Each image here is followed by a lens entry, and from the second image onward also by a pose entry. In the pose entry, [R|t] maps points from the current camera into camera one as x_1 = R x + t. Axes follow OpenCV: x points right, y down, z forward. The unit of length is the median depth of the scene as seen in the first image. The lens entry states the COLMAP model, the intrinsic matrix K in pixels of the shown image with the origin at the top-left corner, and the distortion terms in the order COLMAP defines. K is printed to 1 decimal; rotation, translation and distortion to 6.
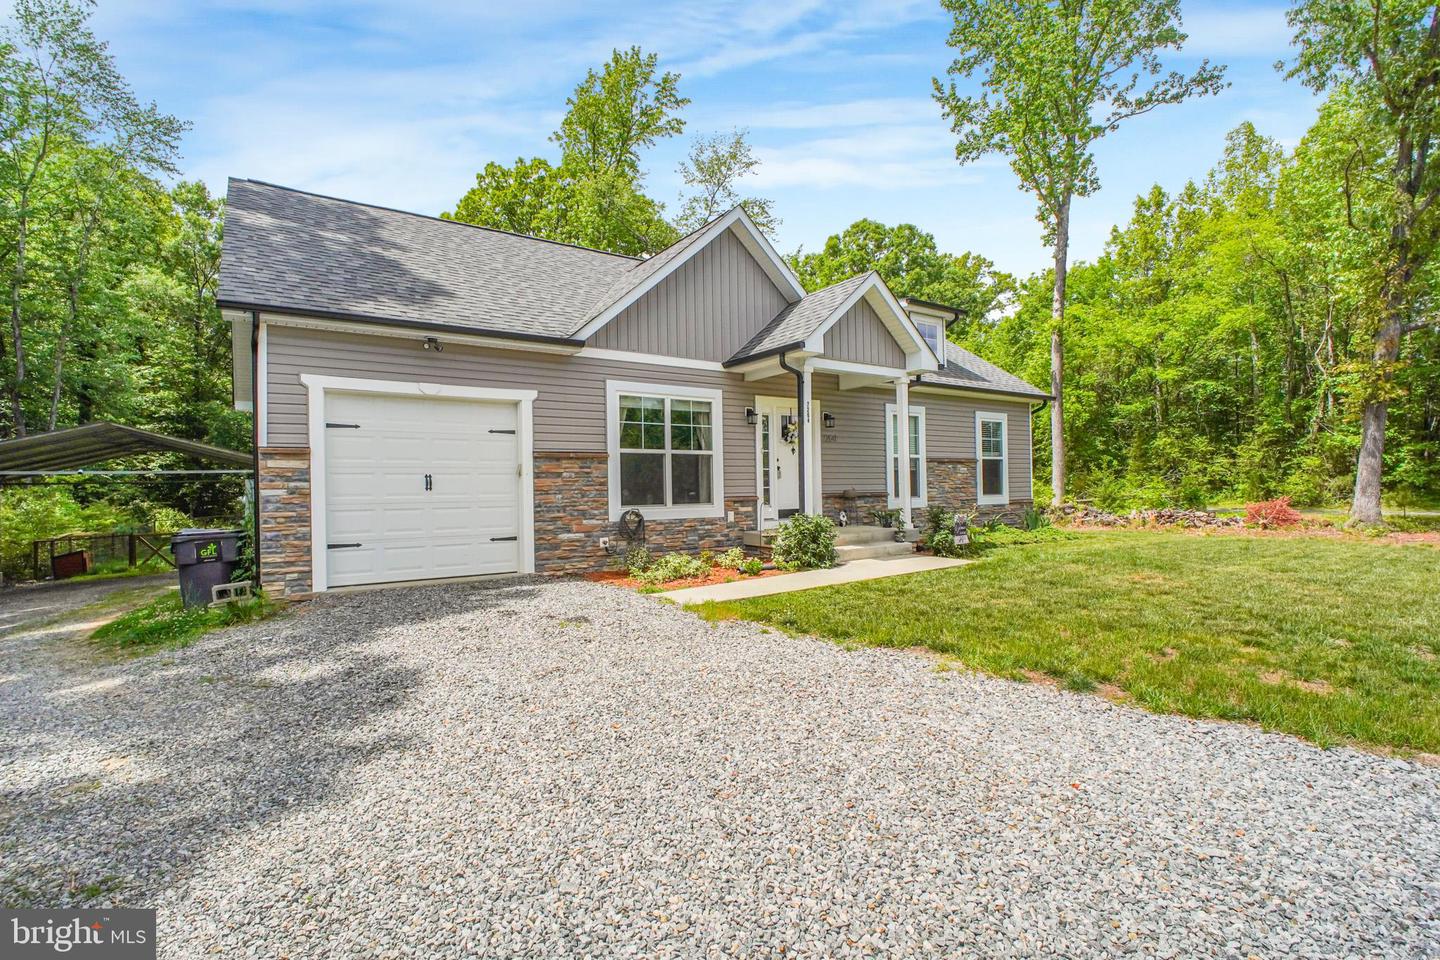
lens RADIAL K [[693.5, 0, 720.0], [0, 693.5, 480.0], [0, 0, 1]] dist [0.000631, 0.000354]
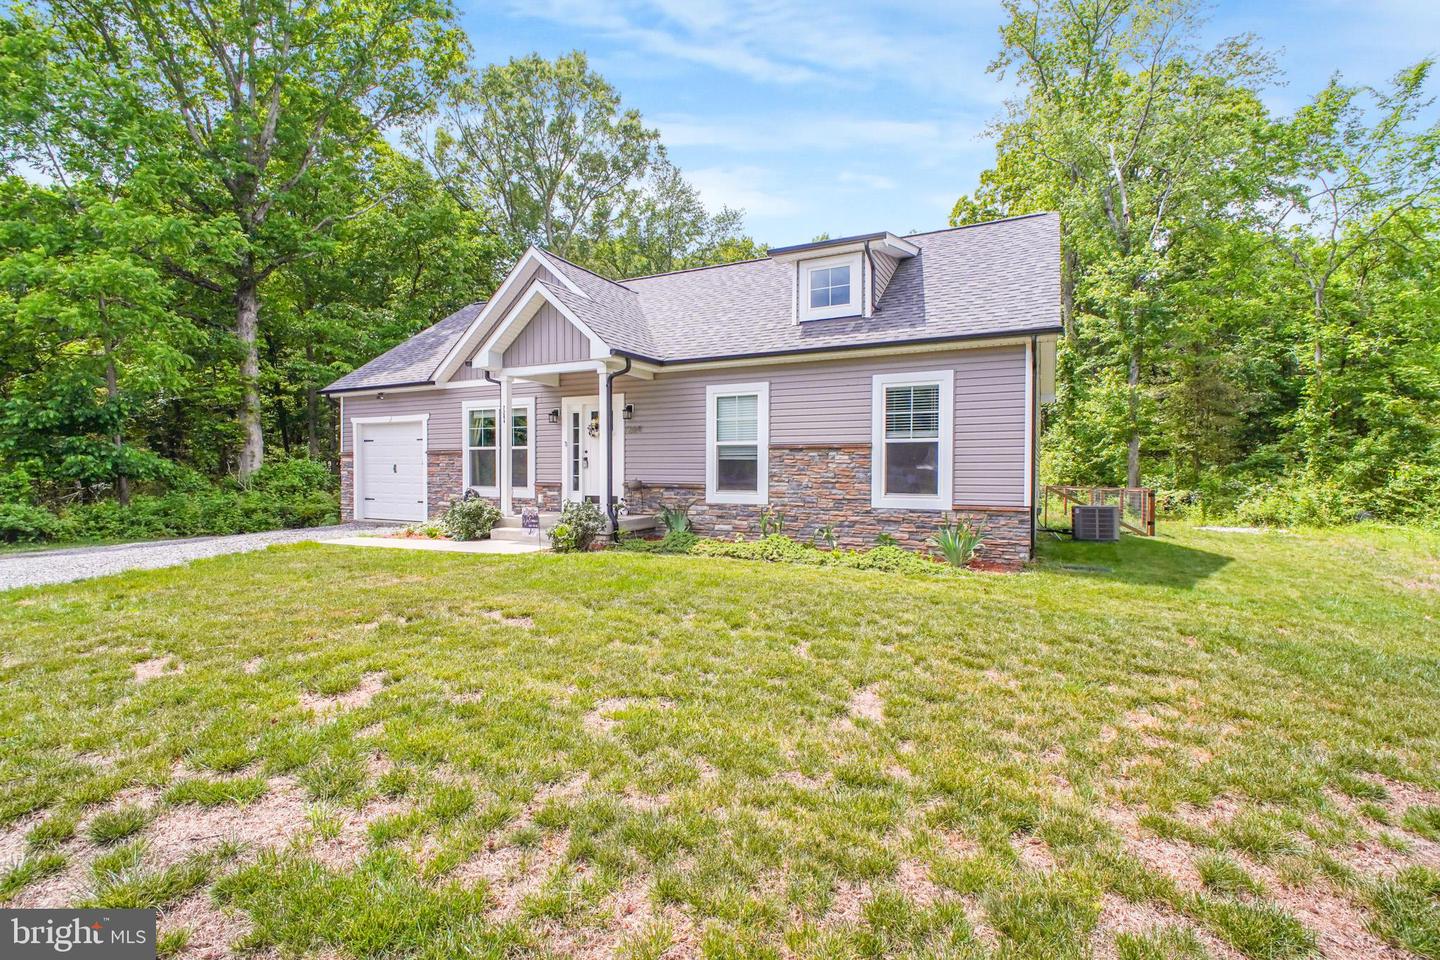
lens RADIAL K [[633.2, 0, 720.0], [0, 633.2, 480.0], [0, 0, 1]] dist [-0.001498, -0.000456]
pose [[0.470404, 0.022123, -0.882174, 1.113186], [-0.006866, 0.999747, 0.021410, -0.006429], [0.882425, -0.004014, 0.470437, 0.717464]]
